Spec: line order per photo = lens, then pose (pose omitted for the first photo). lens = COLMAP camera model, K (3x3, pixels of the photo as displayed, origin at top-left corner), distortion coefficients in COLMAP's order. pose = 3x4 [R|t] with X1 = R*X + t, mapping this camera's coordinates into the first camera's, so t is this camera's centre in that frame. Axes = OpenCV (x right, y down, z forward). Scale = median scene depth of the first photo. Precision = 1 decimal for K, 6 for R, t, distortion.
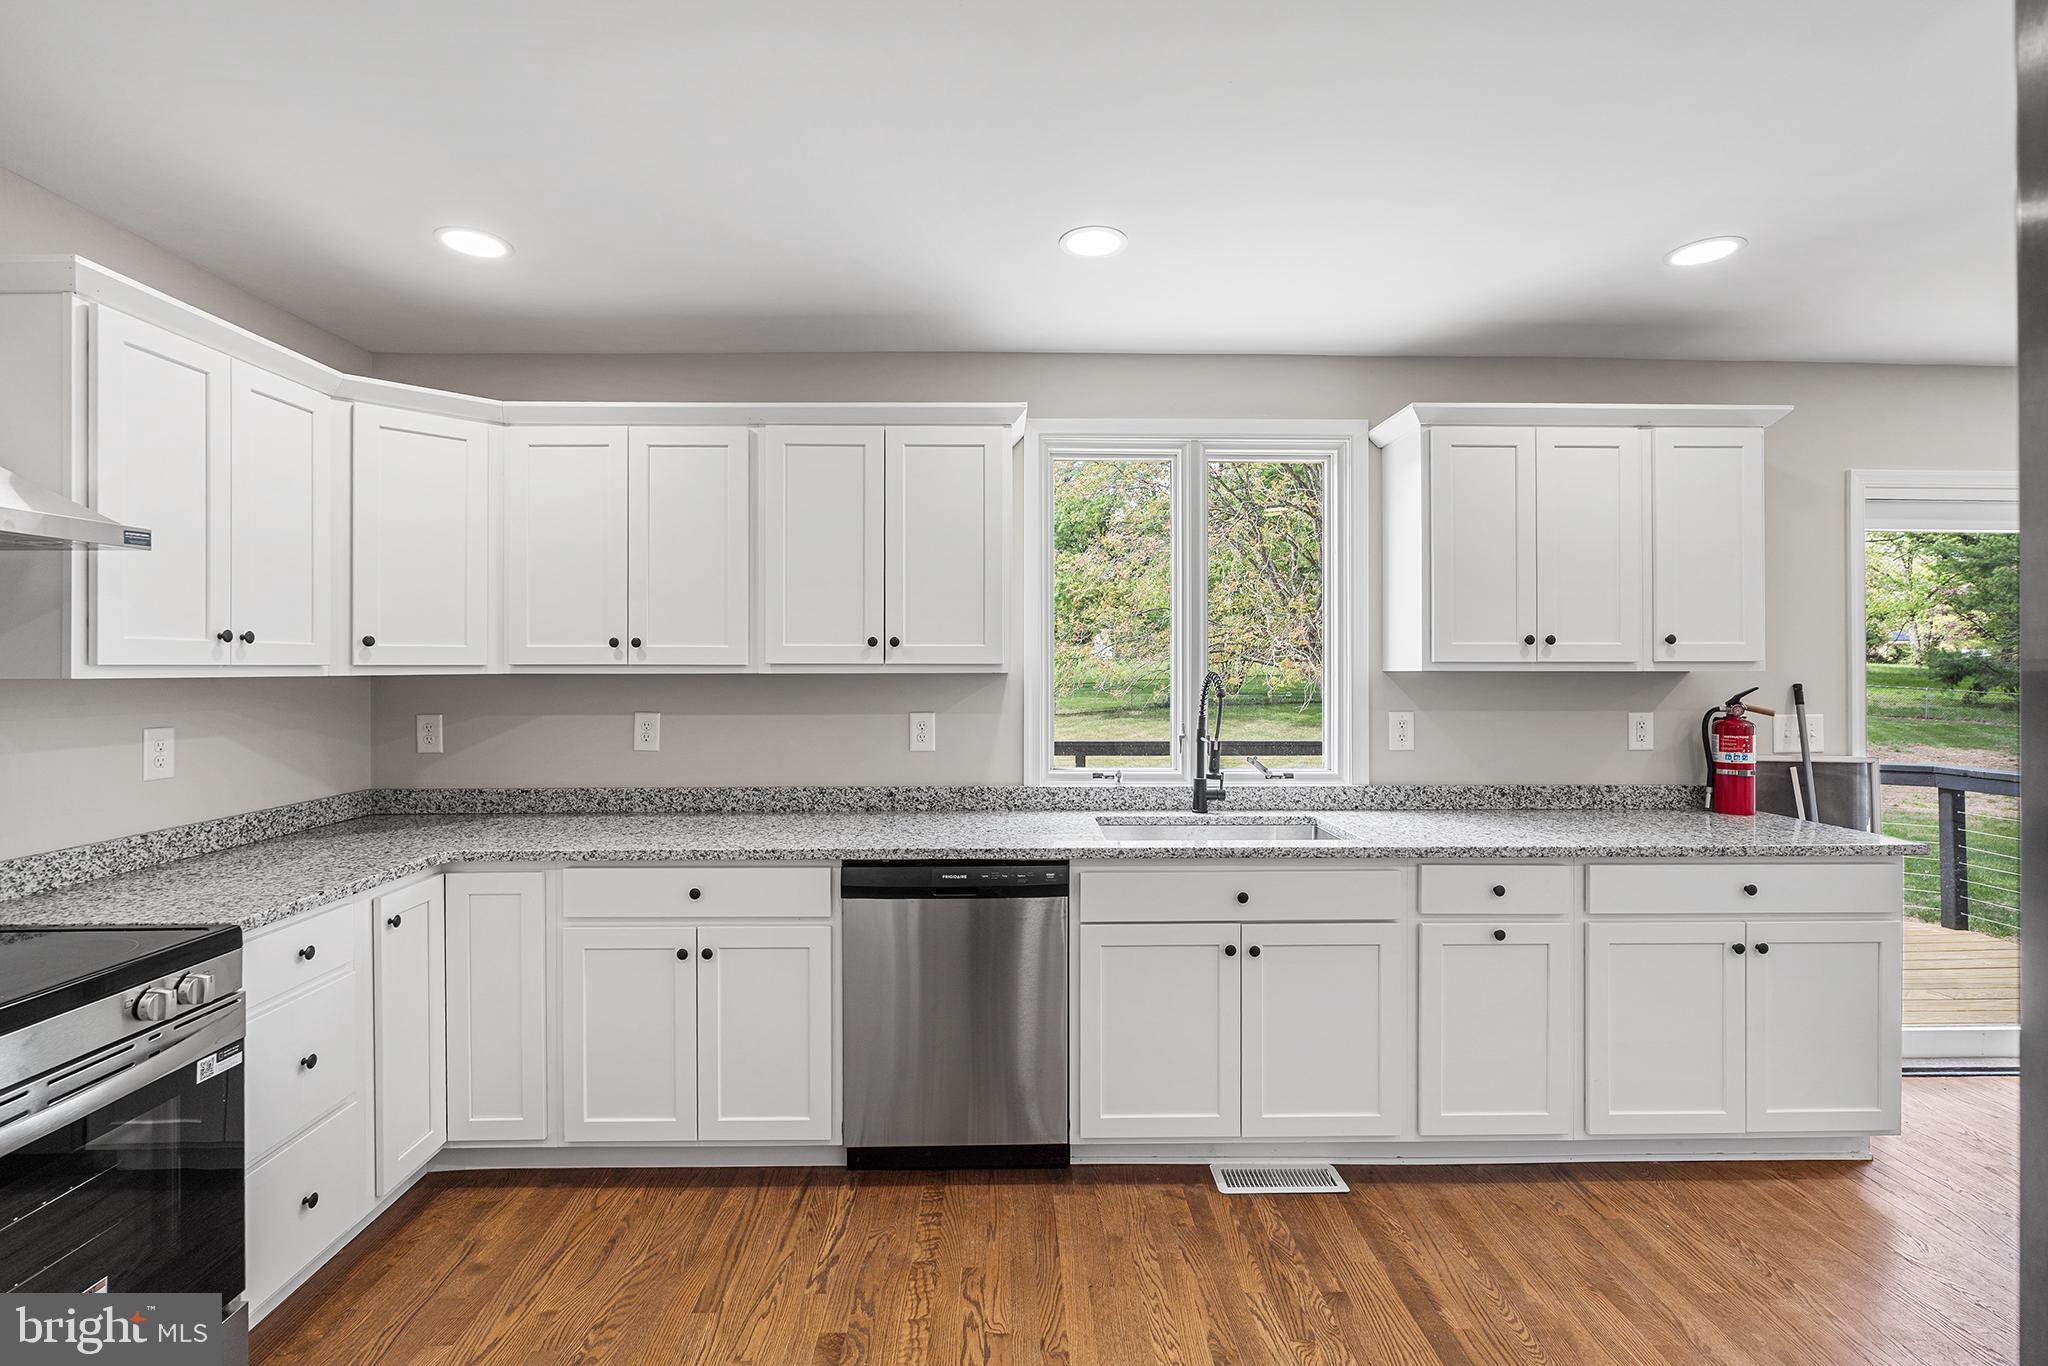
lens RADIAL K [[924.6, 0, 1001.0], [0, 924.6, 664.2], [0, 0, 1]] dist [-0.011452, 0.002583]
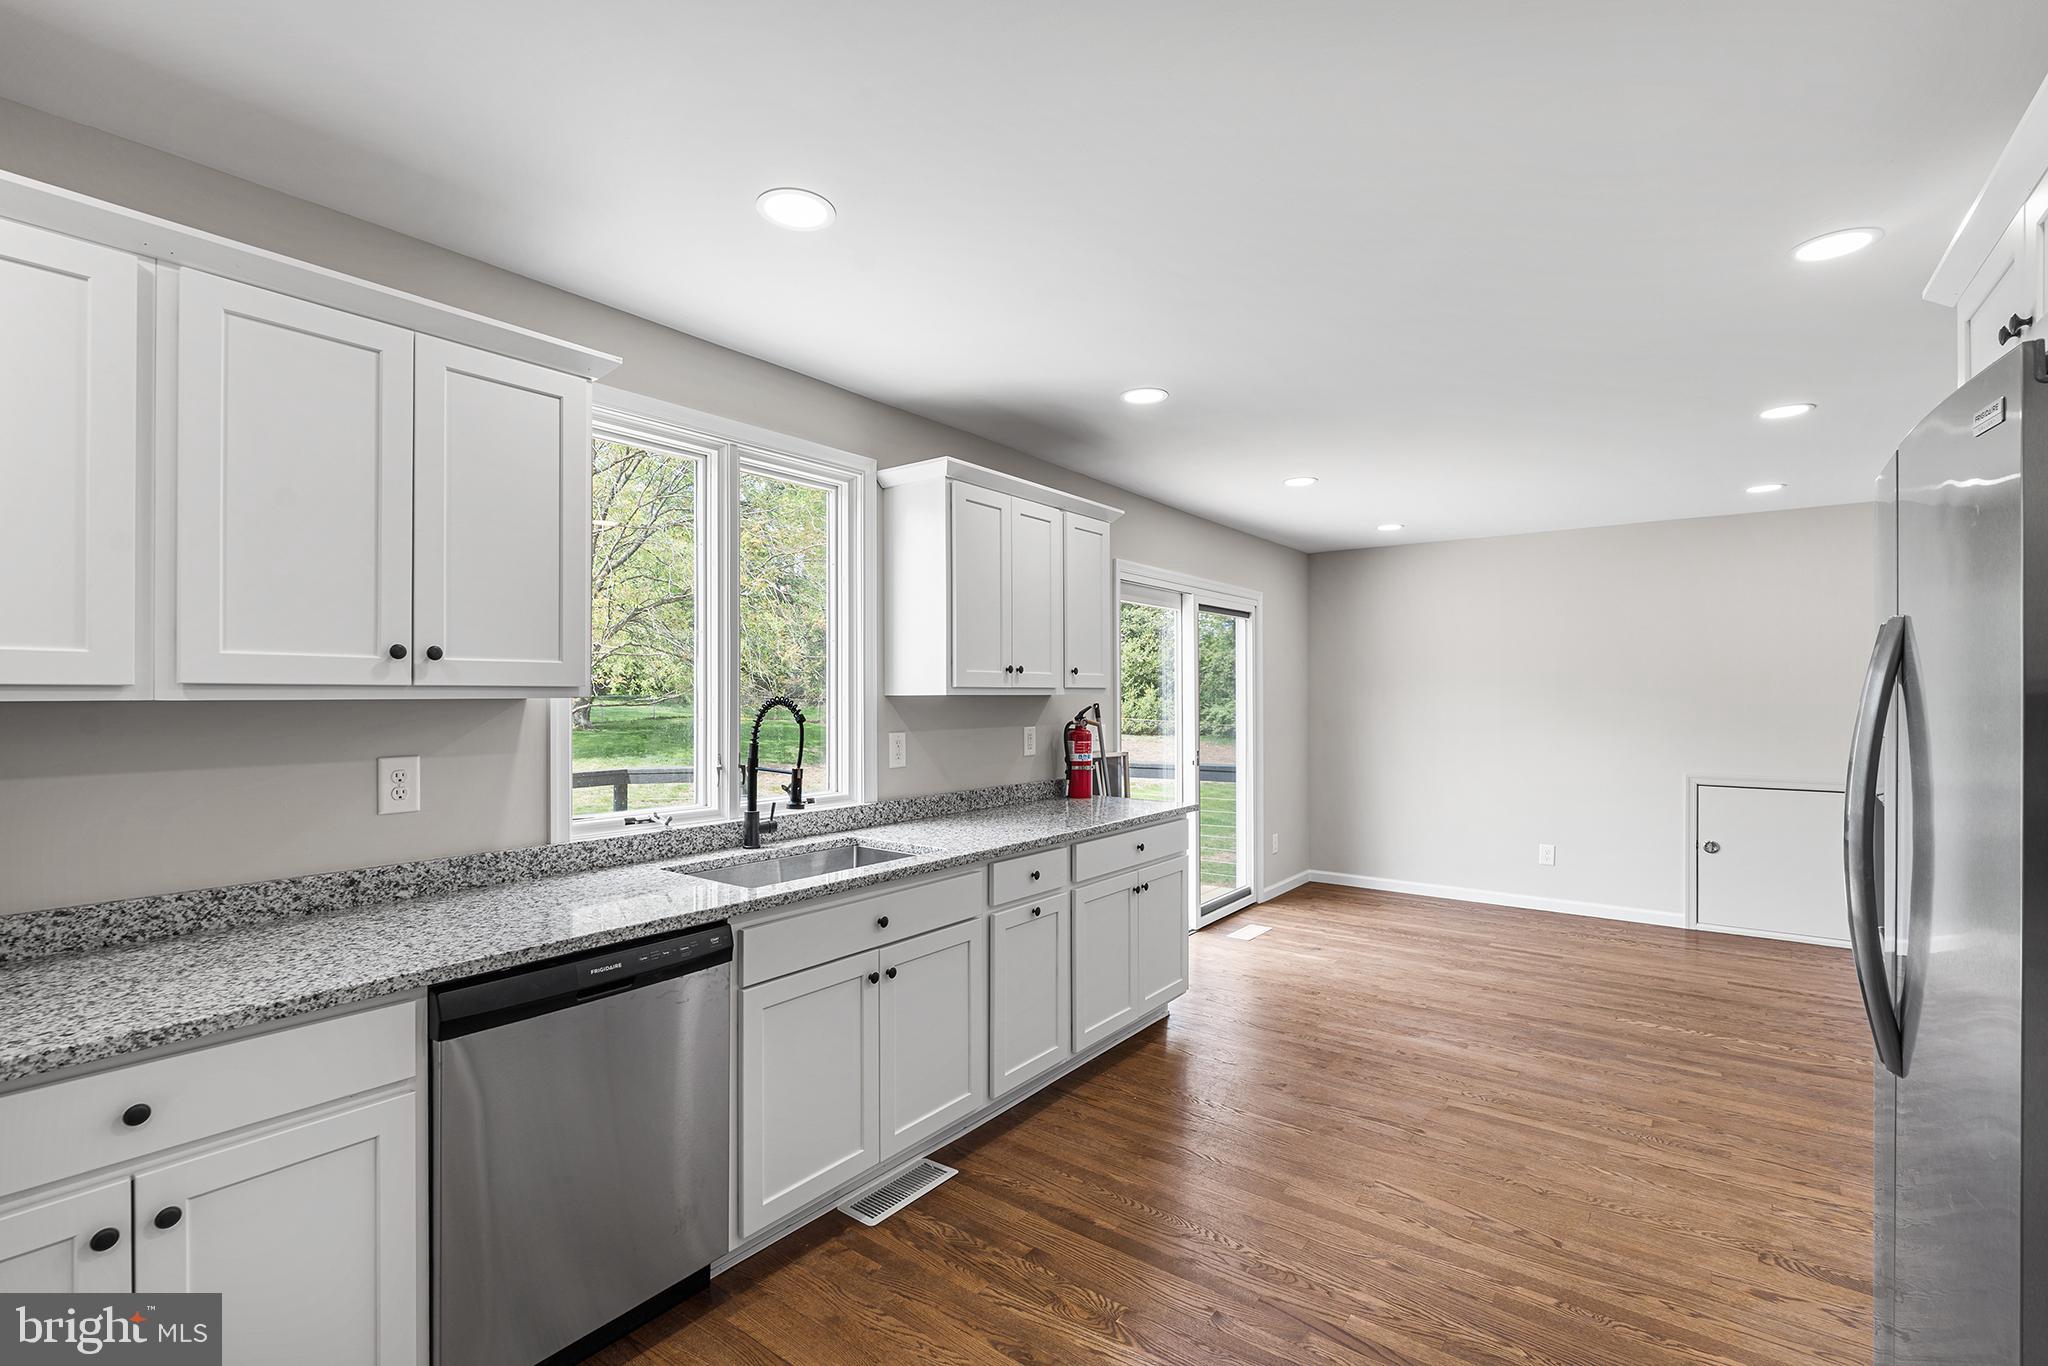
lens RADIAL K [[924.6, 0, 1016.6], [0, 924.6, 689.4], [0, 0, 1]] dist [-0.011452, 0.002583]
pose [[0.607575, 0.003306, 0.794256, -0.437314], [-0.001692, 0.999994, -0.002868, 0.004222], [-0.794261, 0.000399, 0.607577, 0.273769]]
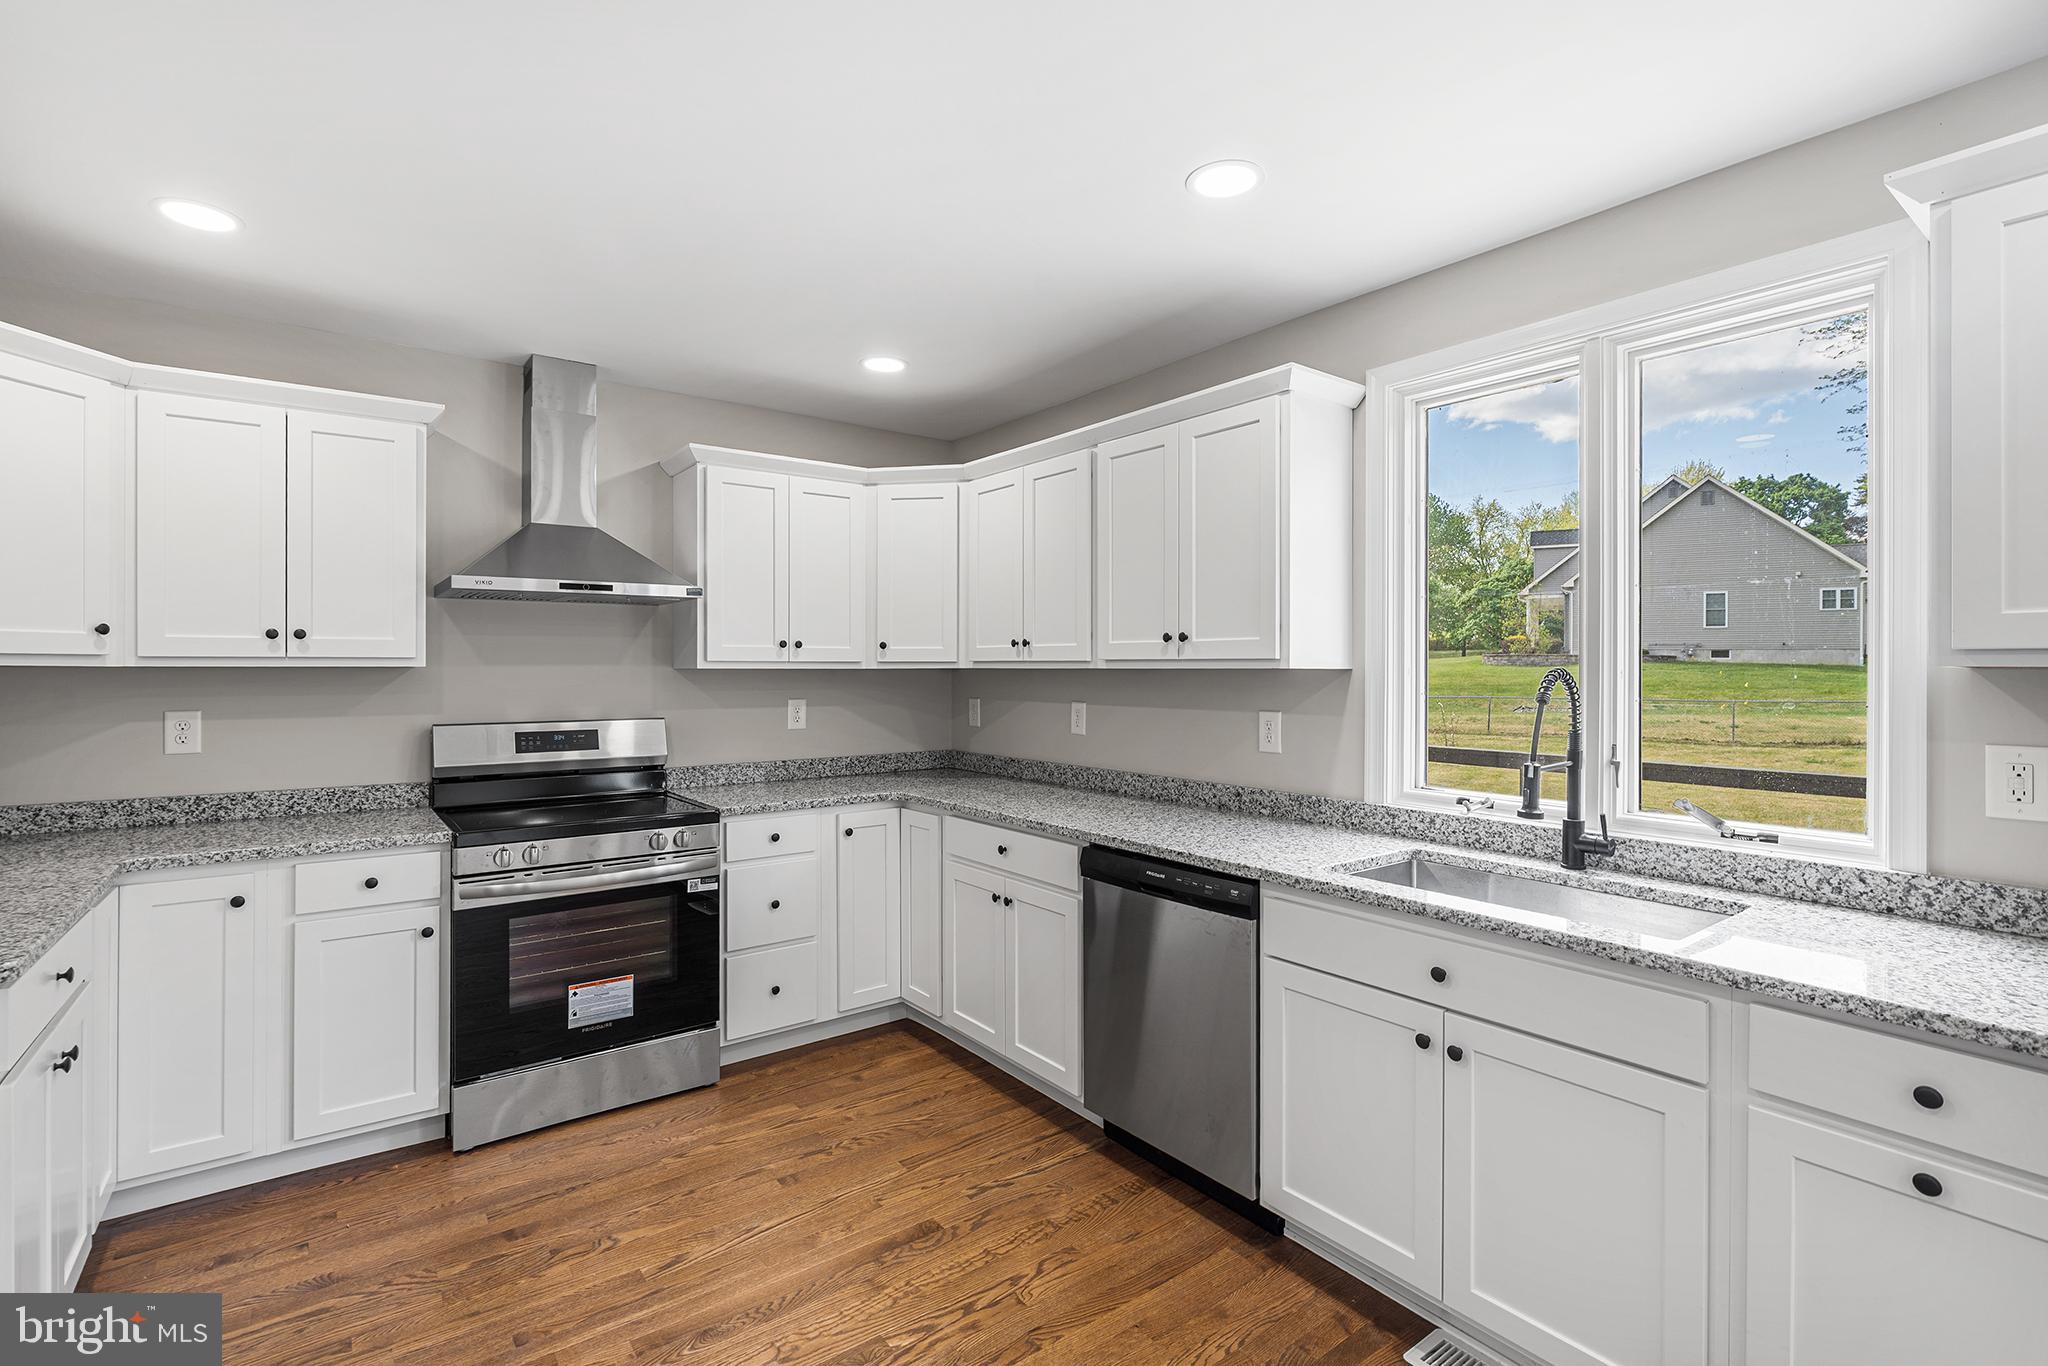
lens RADIAL K [[924.6, 0, 995.4], [0, 924.6, 659.1], [0, 0, 1]] dist [-0.011452, 0.002583]
pose [[0.587246, -0.004813, -0.809394, 0.638369], [0.001628, 0.999987, -0.004765, 0.004320], [0.809407, 0.001481, 0.587247, 0.279075]]
